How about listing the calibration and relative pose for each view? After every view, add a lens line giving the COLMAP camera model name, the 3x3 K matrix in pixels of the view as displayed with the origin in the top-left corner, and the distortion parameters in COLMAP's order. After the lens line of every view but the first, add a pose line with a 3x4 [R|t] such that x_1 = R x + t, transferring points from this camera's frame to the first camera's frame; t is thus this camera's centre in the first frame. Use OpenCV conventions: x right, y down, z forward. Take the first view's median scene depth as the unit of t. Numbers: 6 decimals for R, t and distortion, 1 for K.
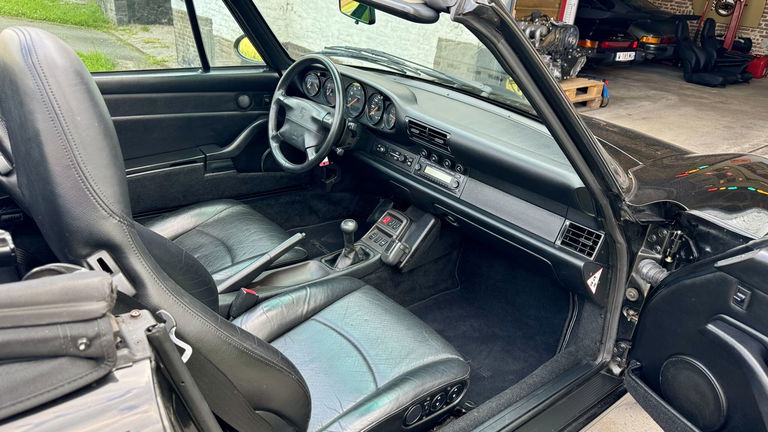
lens RADIAL K [[551.4, 0, 382.1], [0, 551.4, 216.2], [0, 0, 1]] dist [0.010555, -0.001232]
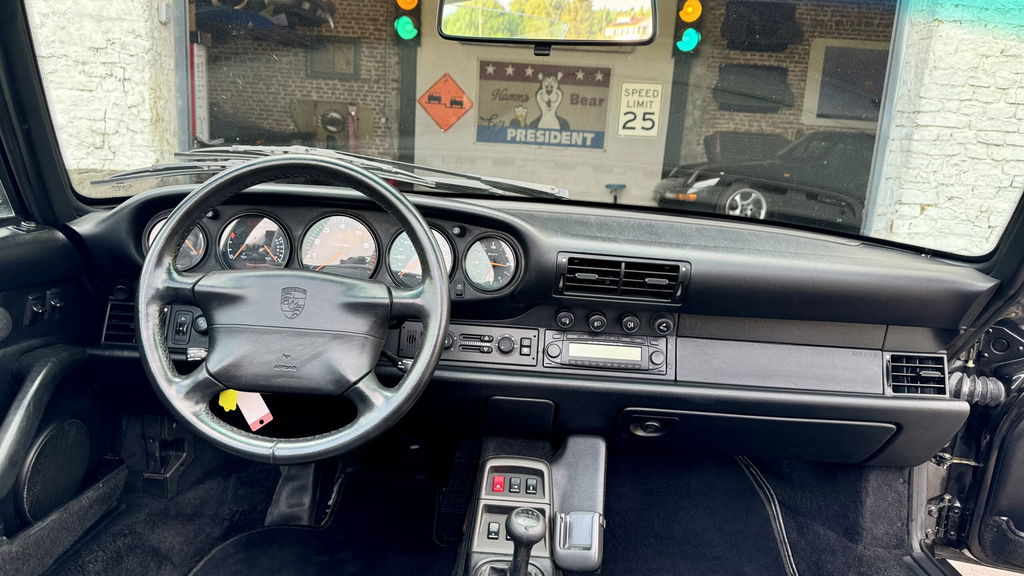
lens RADIAL K [[735.2, 0, 519.7], [0, 735.2, 291.1], [0, 0, 1]] dist [0.010555, -0.001232]
pose [[0.641453, -0.198713, 0.740979, -0.429296], [0.312066, 0.949936, -0.015400, -0.139597], [-0.700823, 0.241113, 0.671351, 0.560532]]
